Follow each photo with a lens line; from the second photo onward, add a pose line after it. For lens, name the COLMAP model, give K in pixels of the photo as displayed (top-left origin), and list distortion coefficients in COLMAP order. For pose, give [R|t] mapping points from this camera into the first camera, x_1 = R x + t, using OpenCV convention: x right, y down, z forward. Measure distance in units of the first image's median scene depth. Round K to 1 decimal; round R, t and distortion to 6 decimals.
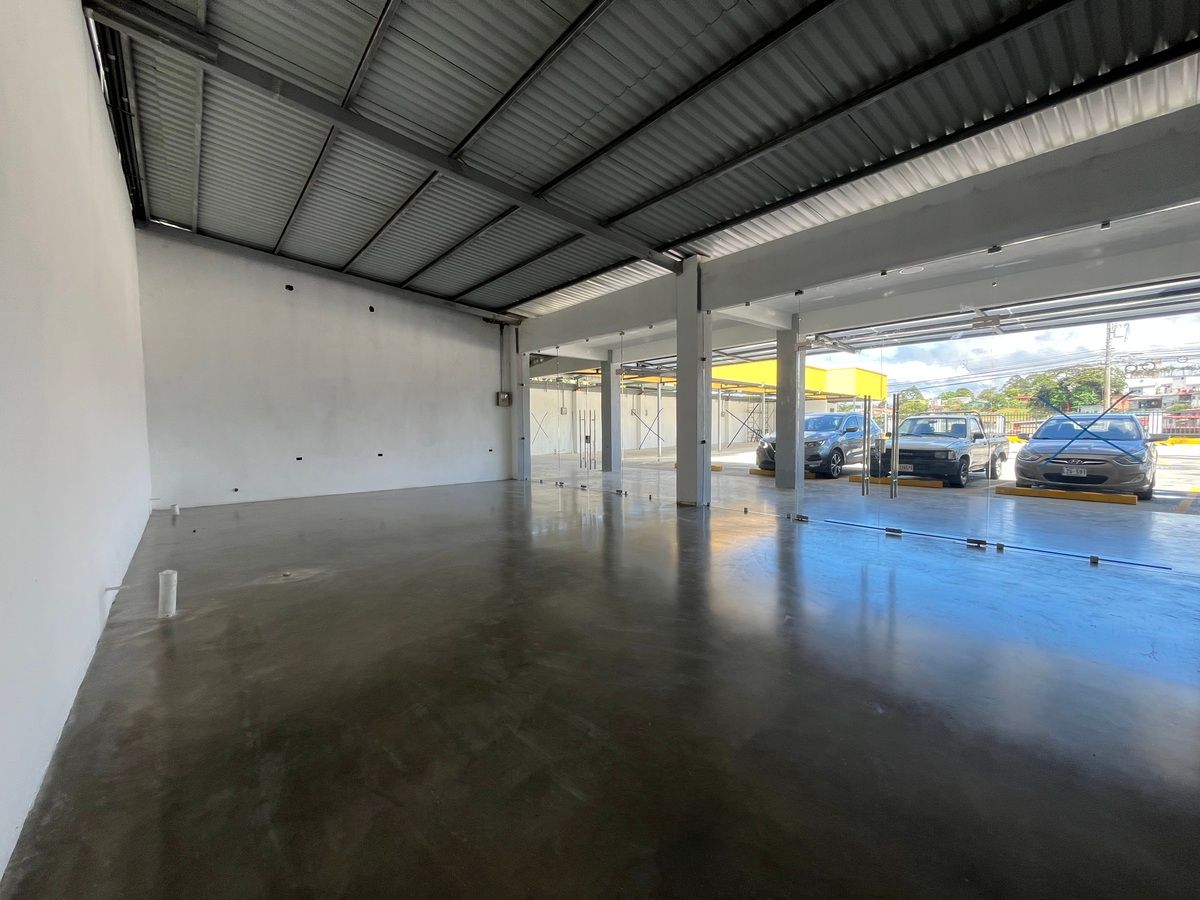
lens RADIAL K [[485.3, 0, 595.2], [0, 485.3, 453.0], [0, 0, 1]] dist [-0.000144, -0.001718]
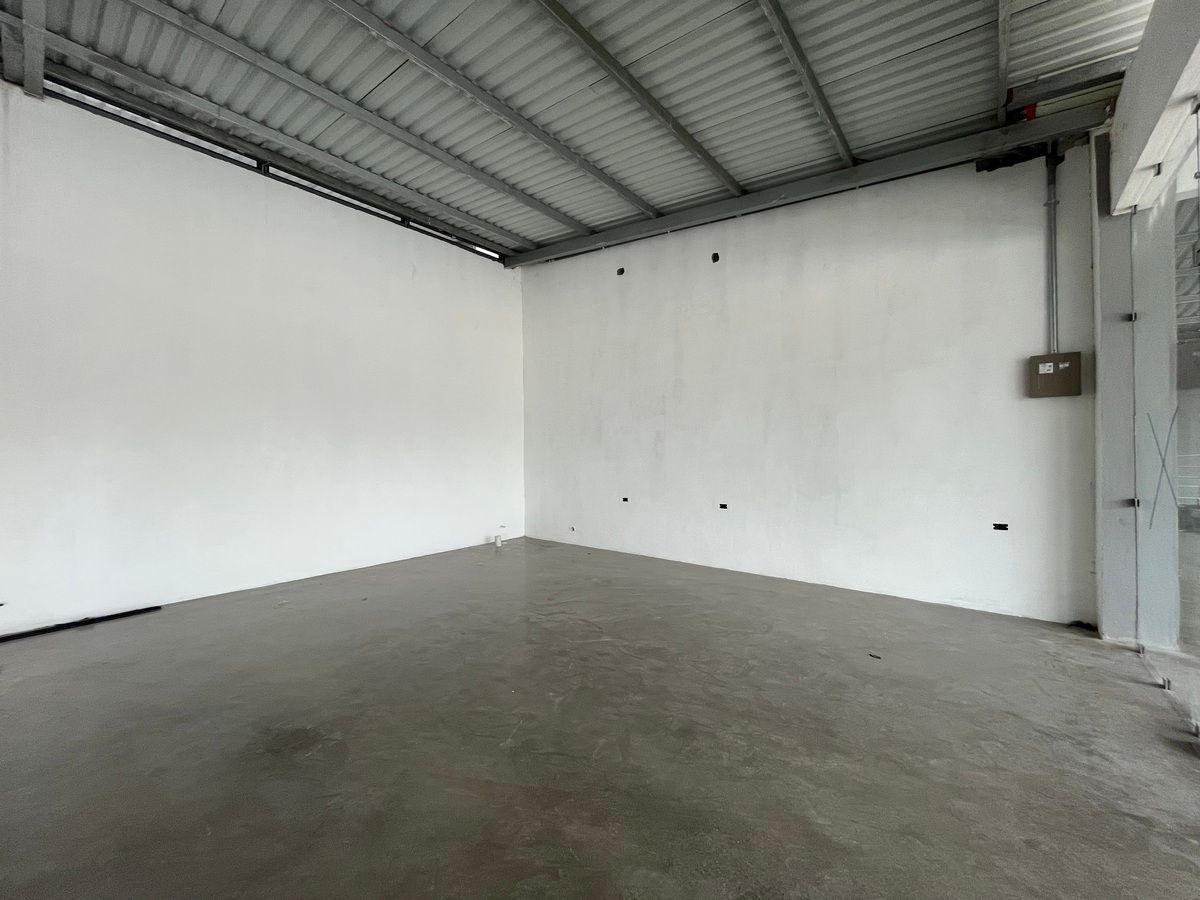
lens RADIAL K [[485.3, 0, 595.8], [0, 485.3, 451.8], [0, 0, 1]] dist [-0.000144, -0.001718]
pose [[0.172335, 0.009344, -0.984994, 0.080699], [-0.048709, 0.998813, 0.000952, -0.045631], [0.983833, 0.047814, 0.172586, 0.644579]]
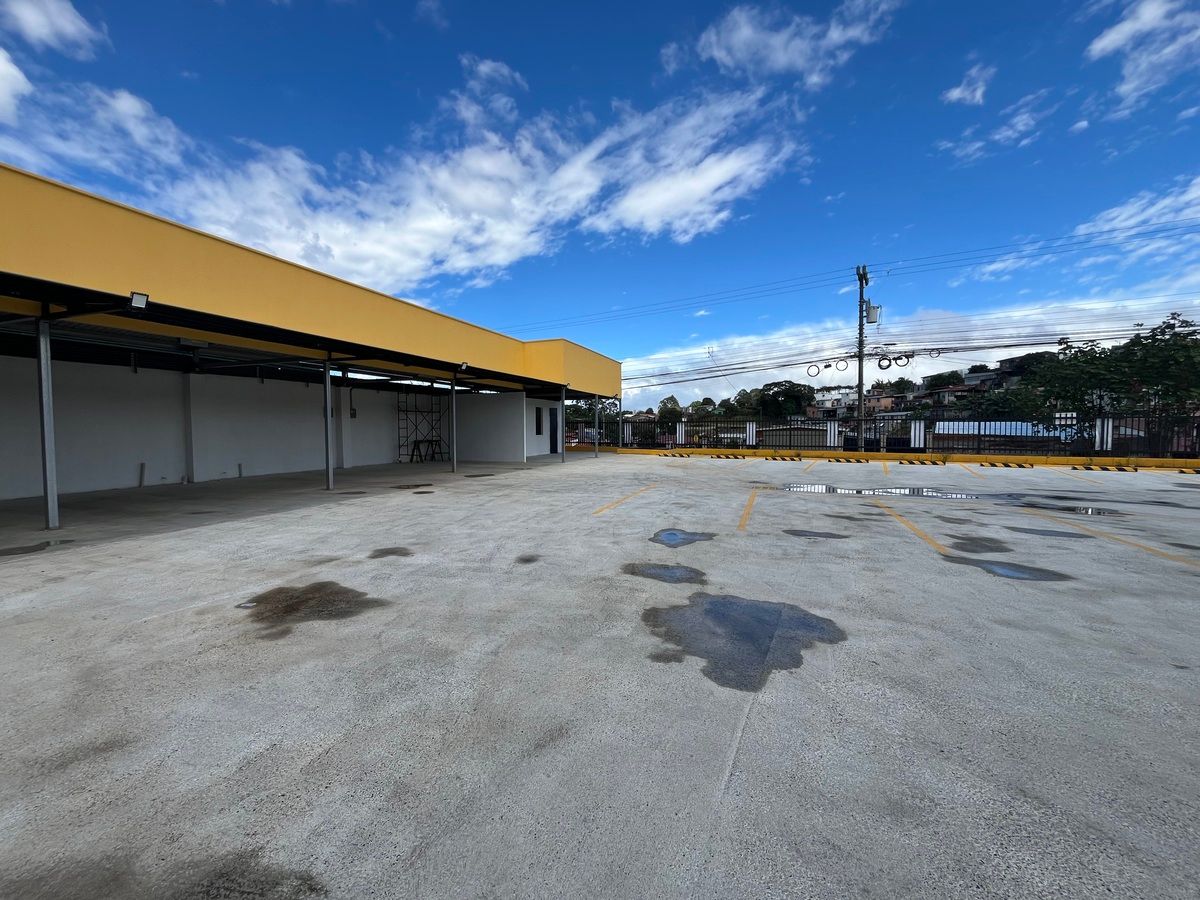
lens RADIAL K [[485.3, 0, 599.3], [0, 485.3, 444.7], [0, 0, 1]] dist [-0.000144, -0.001718]
pose [[0.910136, -0.009482, 0.414201, 0.882542], [0.019624, 0.999603, -0.020237, -0.087962], [-0.413844, 0.026546, 0.909961, 1.175400]]
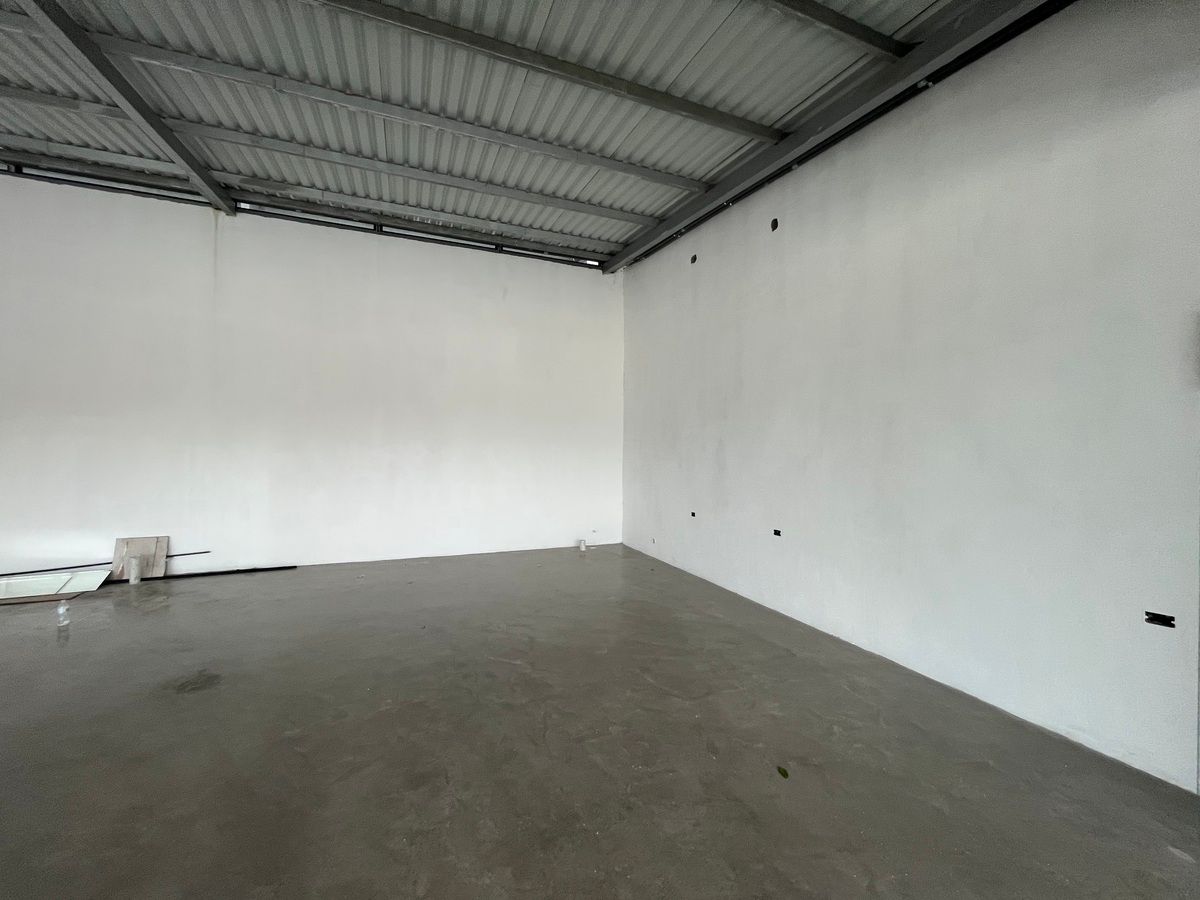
lens RADIAL K [[485.3, 0, 594.5], [0, 485.3, 453.1], [0, 0, 1]] dist [-0.000144, -0.001718]
pose [[-0.318478, 0.008266, -0.947894, 0.040202], [-0.060525, 0.997744, 0.029036, -0.063655], [0.945996, 0.066619, -0.317259, 0.839884]]
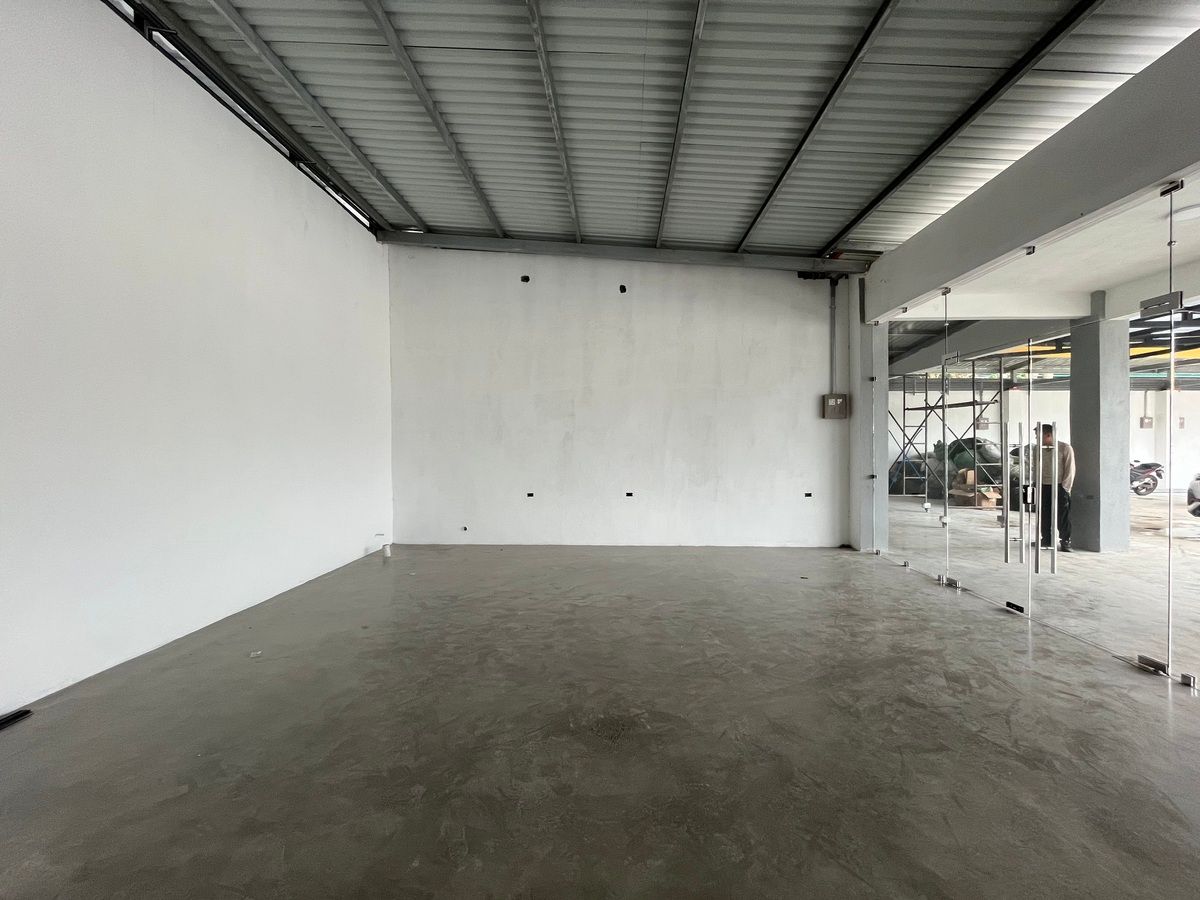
lens RADIAL K [[485.3, 0, 595.5], [0, 485.3, 452.1], [0, 0, 1]] dist [-0.000144, -0.001718]
pose [[0.729624, 0.012645, -0.683731, -0.002091], [-0.038188, 0.999022, -0.022275, -0.034003], [0.682781, 0.042362, 0.729394, 0.391409]]
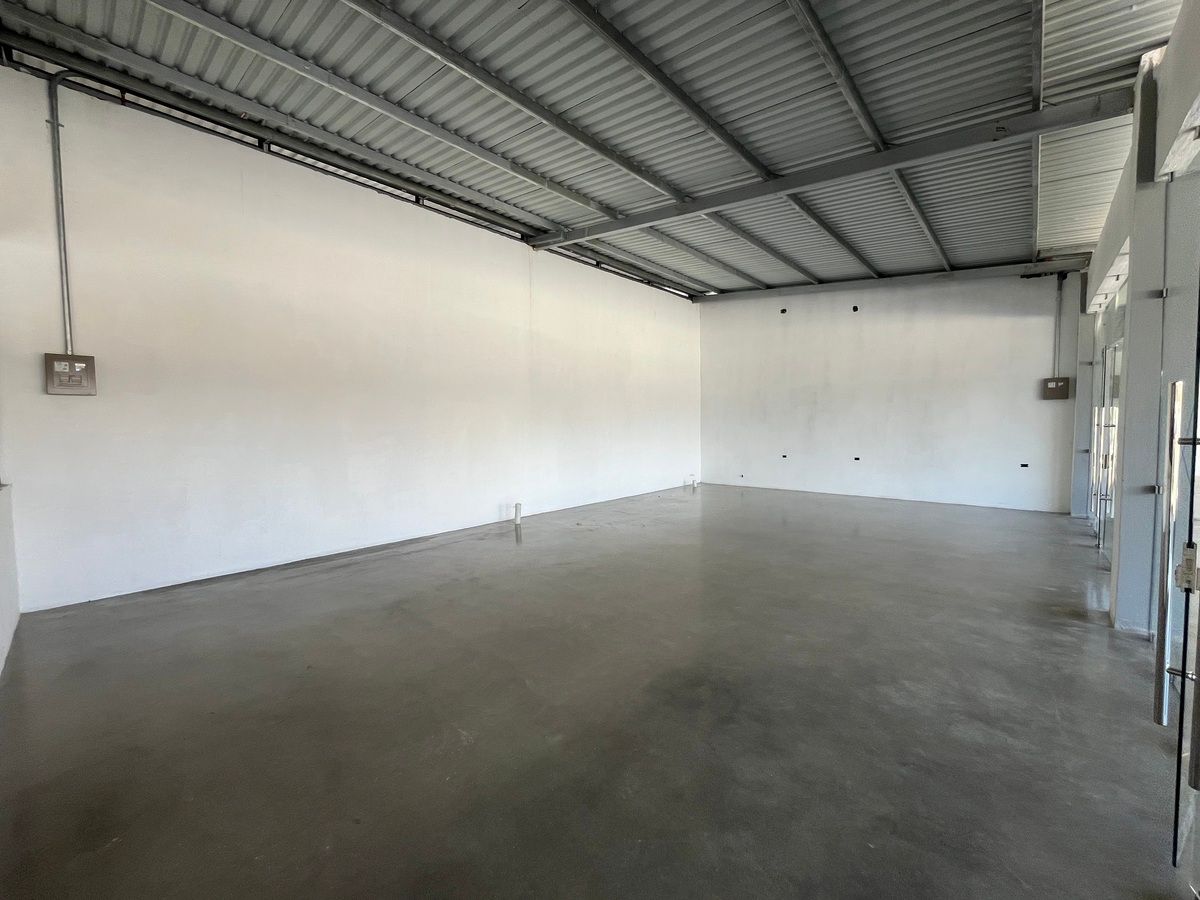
lens RADIAL K [[485.3, 0, 596.2], [0, 485.3, 449.2], [0, 0, 1]] dist [-0.000144, -0.001718]
pose [[0.149881, 0.065542, -0.986529, 0.370836], [-0.041085, 0.997351, 0.060019, -0.044031], [0.987850, 0.031536, 0.152177, 0.291152]]
